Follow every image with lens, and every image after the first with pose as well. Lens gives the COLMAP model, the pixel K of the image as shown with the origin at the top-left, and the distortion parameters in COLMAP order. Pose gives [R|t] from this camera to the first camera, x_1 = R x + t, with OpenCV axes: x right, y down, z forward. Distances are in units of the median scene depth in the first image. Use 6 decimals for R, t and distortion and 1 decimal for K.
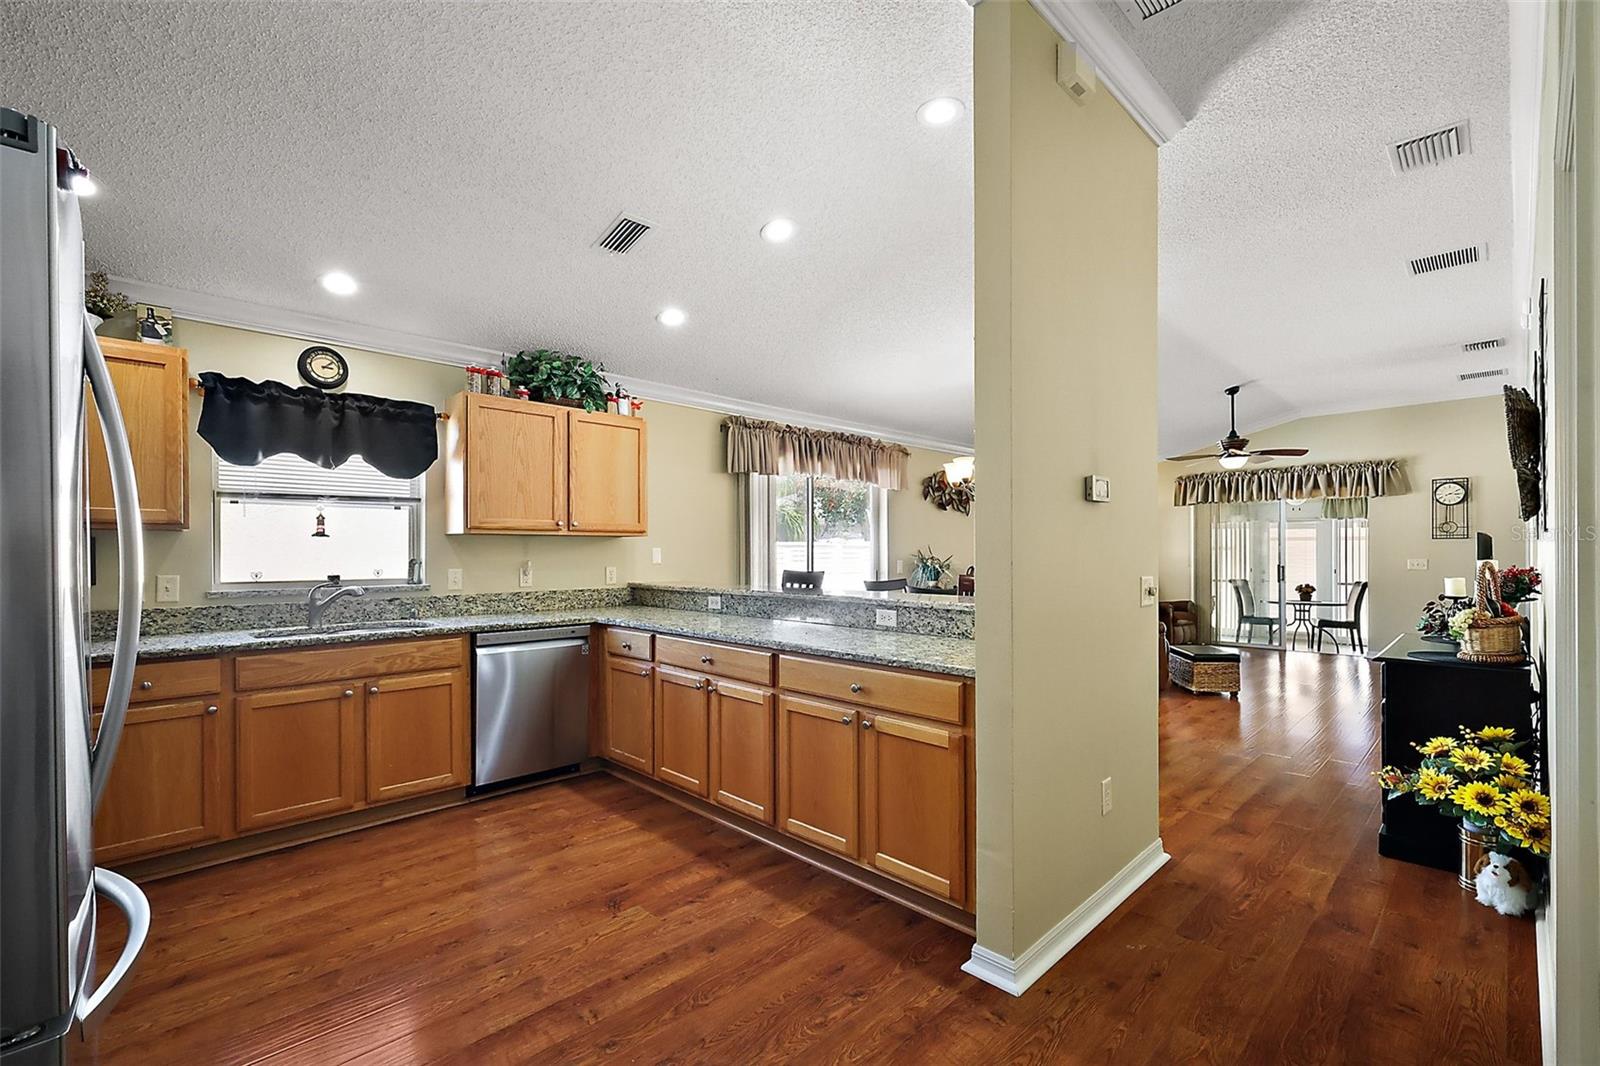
lens RADIAL K [[698.1, 0, 803.3], [0, 698.1, 553.2], [0, 0, 1]] dist [-0.000602, -0.000466]
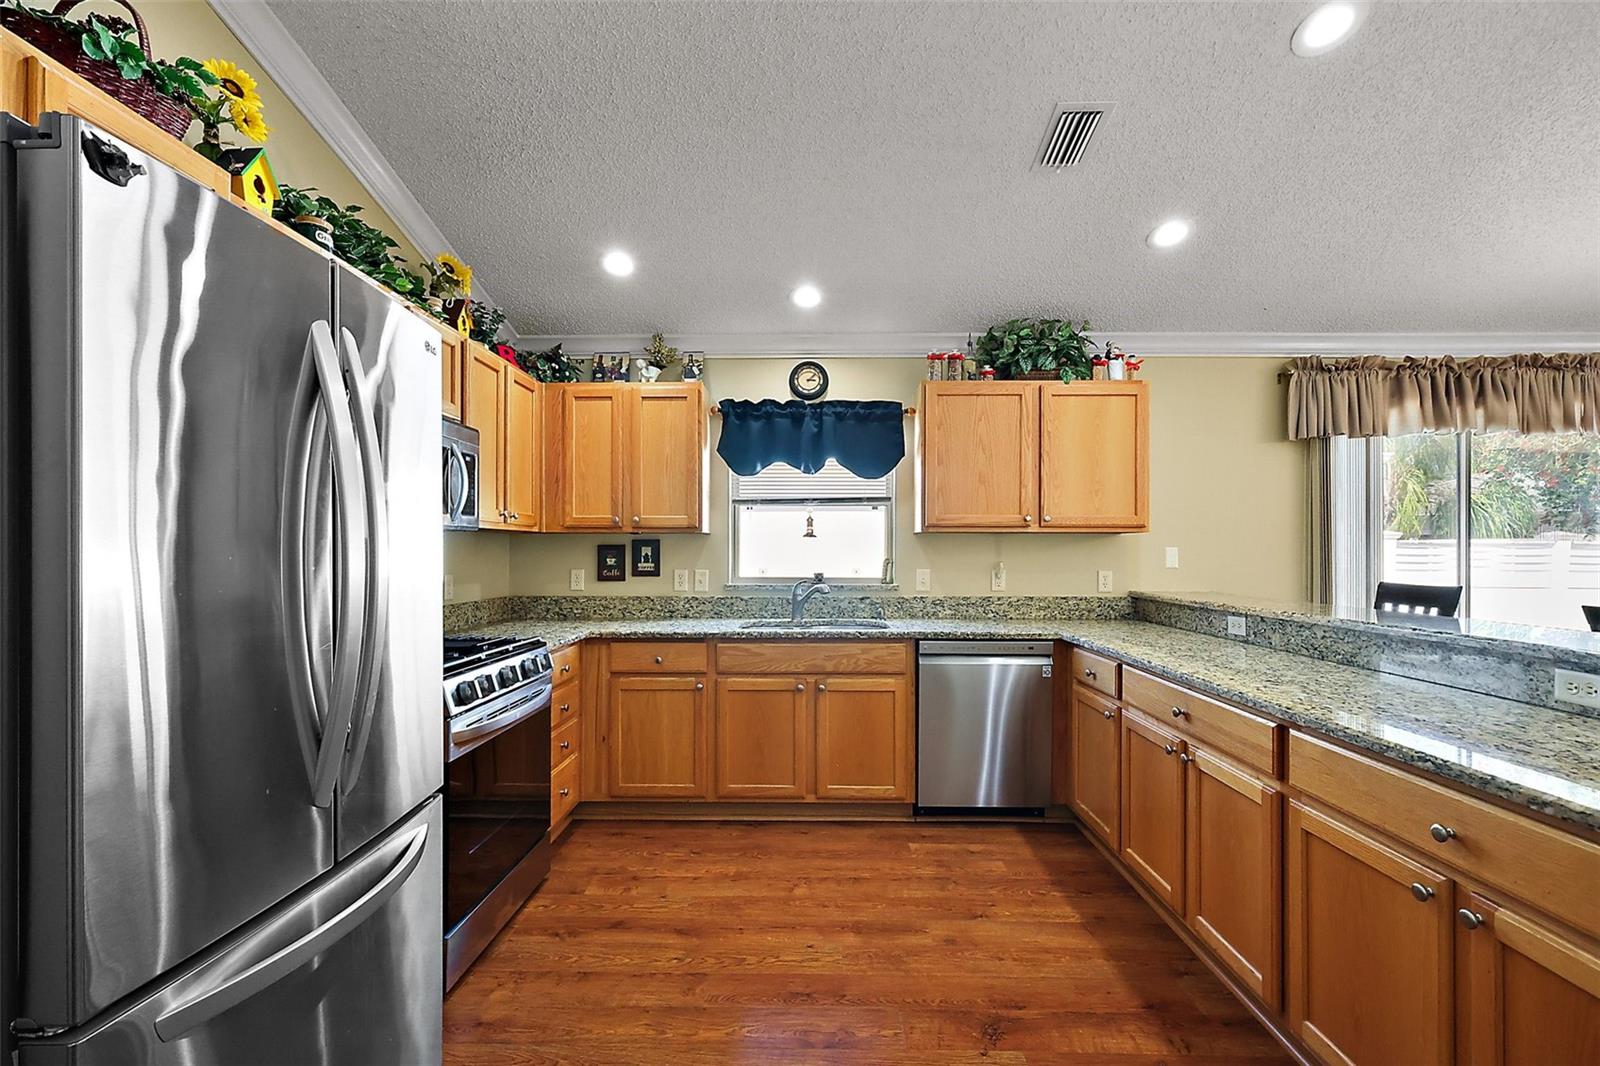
lens RADIAL K [[698.1, 0, 800.0], [0, 698.1, 549.8], [0, 0, 1]] dist [-0.000602, -0.000466]
pose [[0.696412, 0.001460, -0.717640, 0.071494], [-0.005459, 0.999980, -0.003263, -0.000419], [0.717621, 0.006190, 0.696406, 0.215924]]
